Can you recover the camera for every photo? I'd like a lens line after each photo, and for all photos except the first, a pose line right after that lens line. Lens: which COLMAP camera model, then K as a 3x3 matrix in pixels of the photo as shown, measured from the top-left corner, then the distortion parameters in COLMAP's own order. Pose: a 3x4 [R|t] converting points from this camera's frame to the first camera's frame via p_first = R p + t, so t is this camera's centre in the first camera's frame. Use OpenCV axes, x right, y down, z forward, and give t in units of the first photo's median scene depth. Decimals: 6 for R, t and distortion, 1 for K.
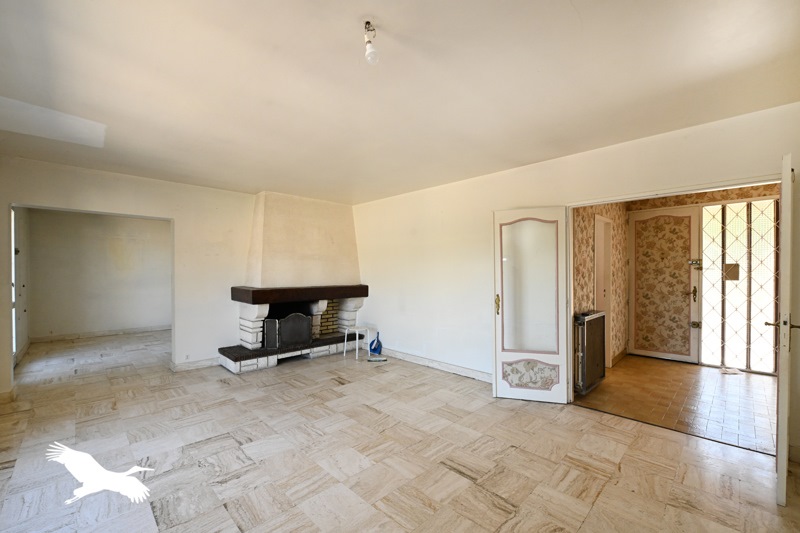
lens RADIAL K [[329.0, 0, 400.0], [0, 329.0, 266.5], [0, 0, 1]] dist [-0.001073, -0.000106]
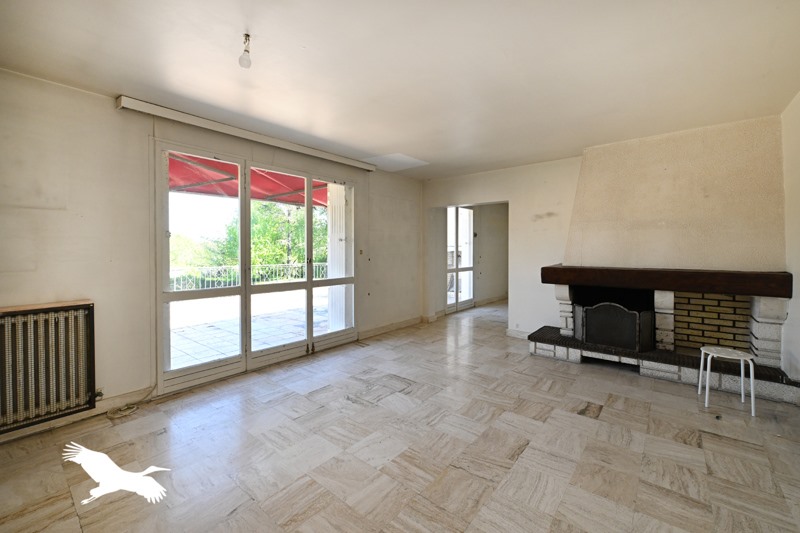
lens RADIAL K [[333.3, 0, 400.0], [0, 333.3, 248.5], [0, 0, 1]] dist [0.001629, 0.000182]
pose [[0.107827, -0.003177, -0.994165, 0.420980], [0.018523, 0.999828, -0.001186, 0.014324], [0.993997, -0.018287, 0.107867, 0.515146]]
